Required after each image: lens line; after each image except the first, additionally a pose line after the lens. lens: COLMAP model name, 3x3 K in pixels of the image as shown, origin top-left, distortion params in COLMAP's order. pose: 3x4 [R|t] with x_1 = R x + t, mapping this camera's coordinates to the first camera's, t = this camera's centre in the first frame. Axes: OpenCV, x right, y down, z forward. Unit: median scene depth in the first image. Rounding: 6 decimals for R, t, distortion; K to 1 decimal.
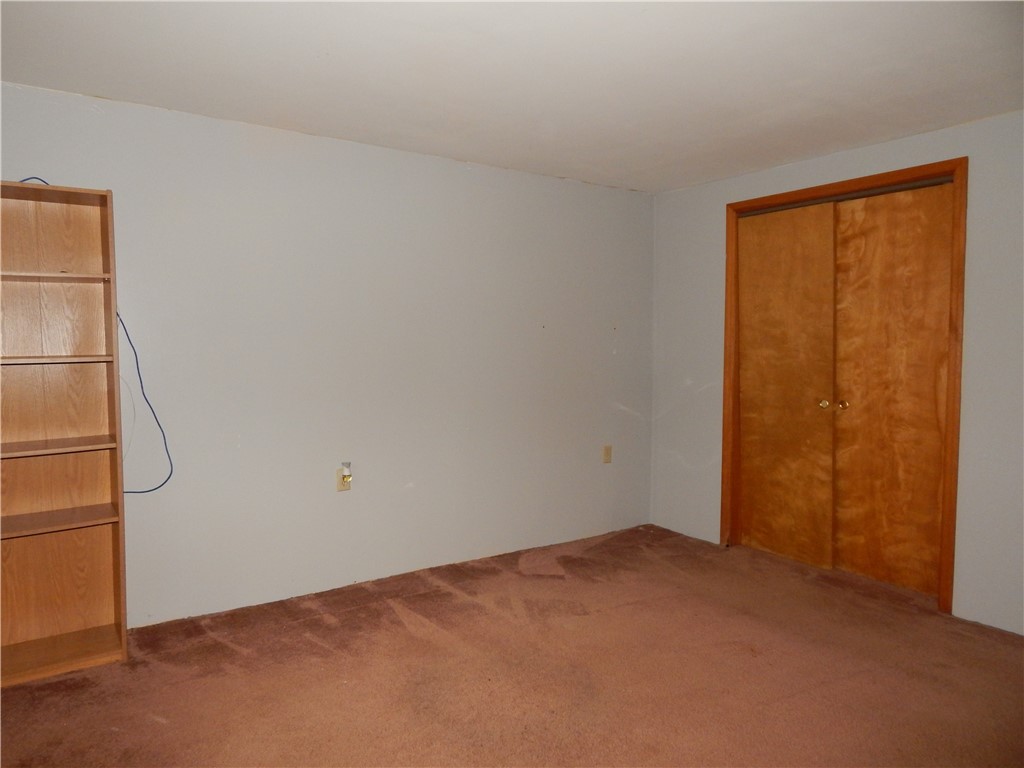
lens RADIAL K [[663.3, 0, 512.0], [0, 663.3, 384.0], [0, 0, 1]] dist [-0.003376, -0.004756]
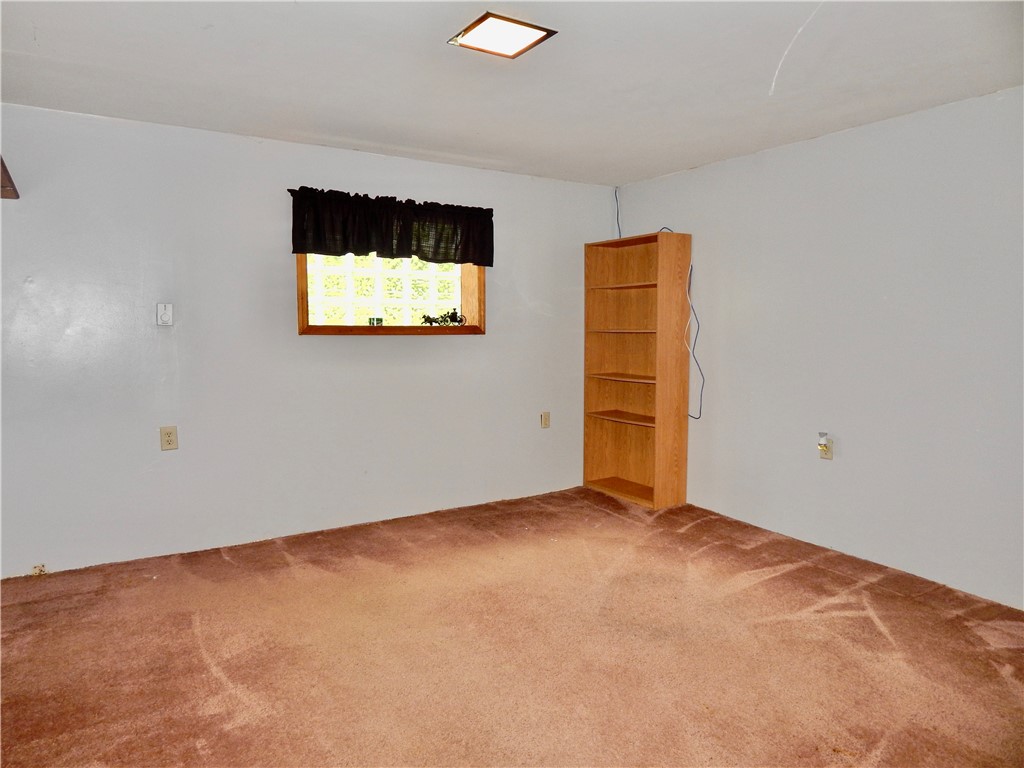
lens RADIAL K [[663.3, 0, 512.0], [0, 663.3, 384.0], [0, 0, 1]] dist [-0.003376, -0.004756]
pose [[-0.048112, 0.097976, -0.994025, 0.923875], [-0.051003, 0.993638, 0.100407, -0.058776], [0.997539, 0.055529, -0.042809, 0.544110]]
